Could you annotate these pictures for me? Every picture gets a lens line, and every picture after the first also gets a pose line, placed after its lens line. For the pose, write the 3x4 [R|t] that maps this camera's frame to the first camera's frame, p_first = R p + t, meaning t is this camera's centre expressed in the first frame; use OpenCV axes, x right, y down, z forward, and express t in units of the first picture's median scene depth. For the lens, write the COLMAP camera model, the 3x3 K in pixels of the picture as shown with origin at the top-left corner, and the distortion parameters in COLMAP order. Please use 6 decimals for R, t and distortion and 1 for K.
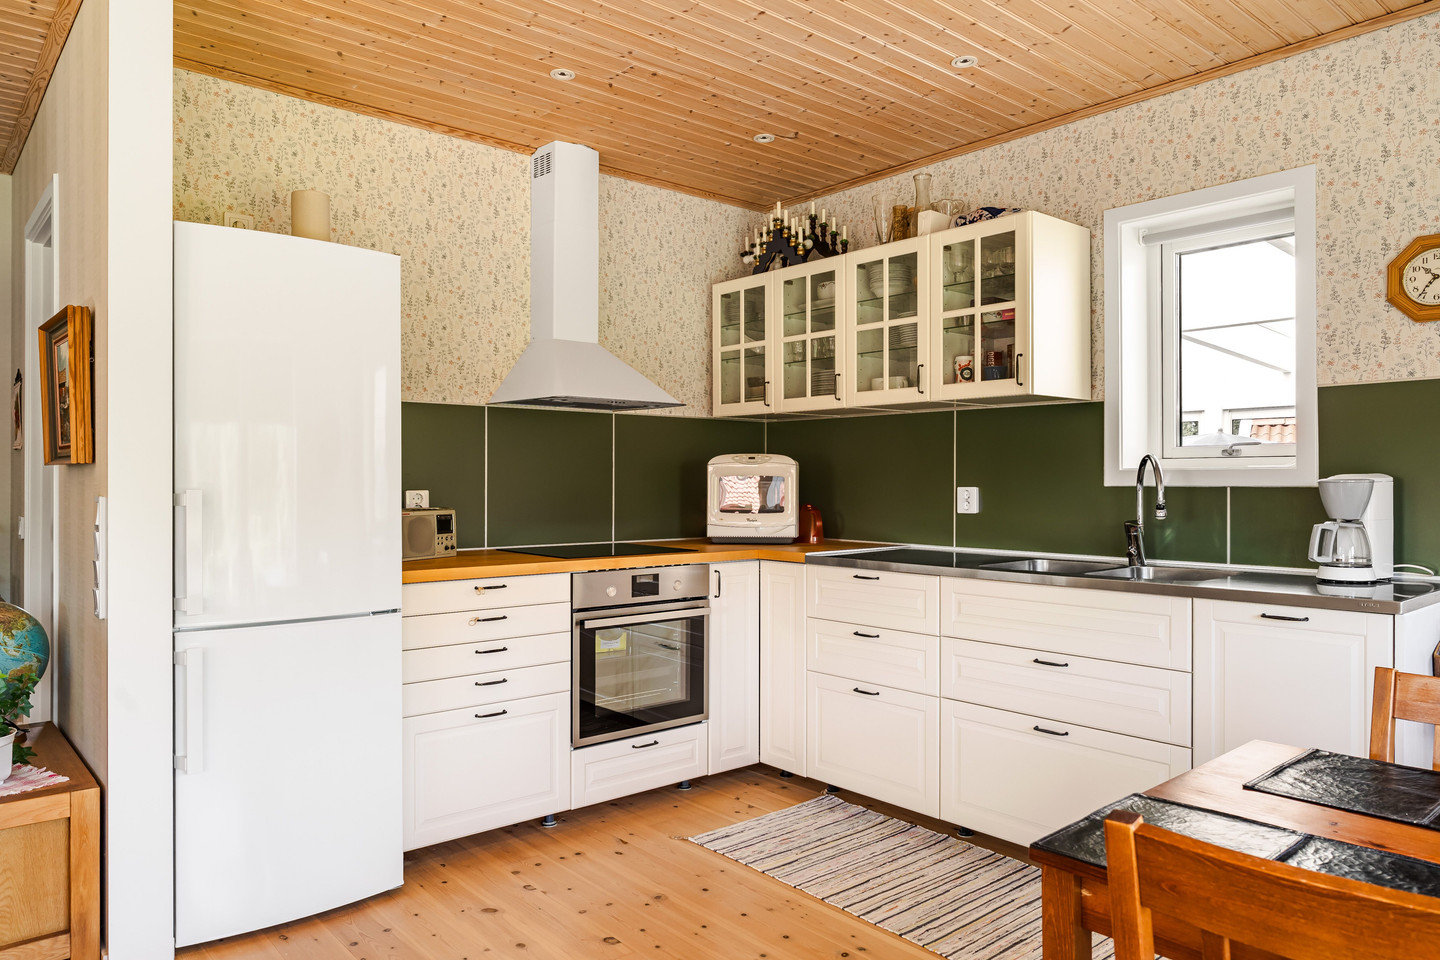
lens RADIAL K [[972.0, 0, 718.9], [0, 972.0, 483.9], [0, 0, 1]] dist [-0.024179, 0.018108]
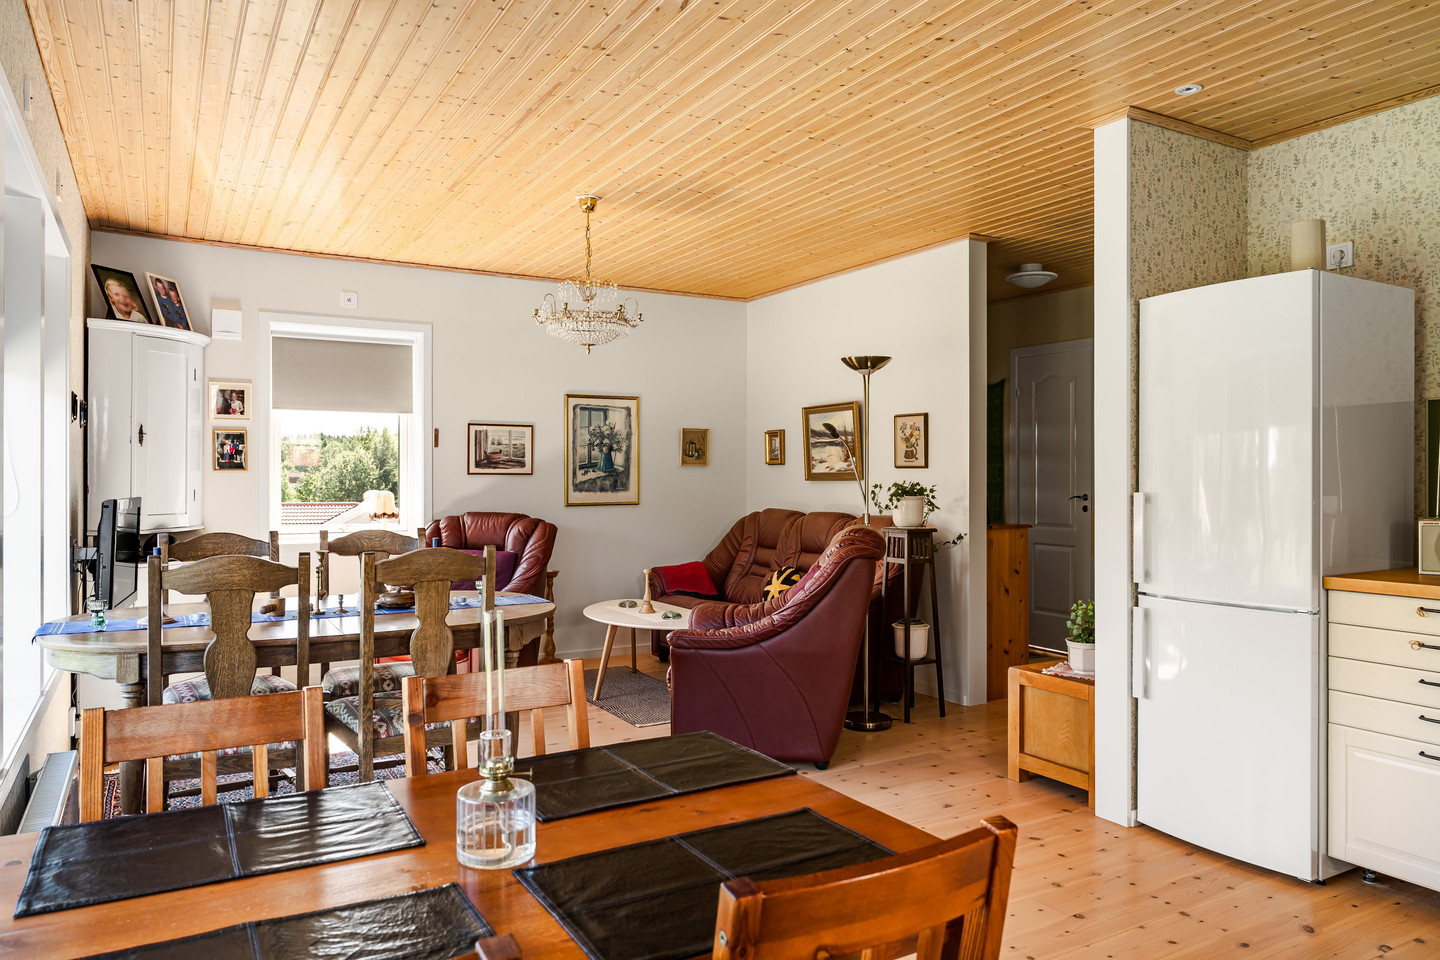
lens RADIAL K [[972.0, 0, 718.2], [0, 972.0, 478.4], [0, 0, 1]] dist [-0.024179, 0.018108]
pose [[-0.186012, -0.000251, -0.982547, 0.776611], [-0.005545, 0.999984, 0.000794, -0.009732], [0.982532, 0.005596, -0.186011, 0.557195]]
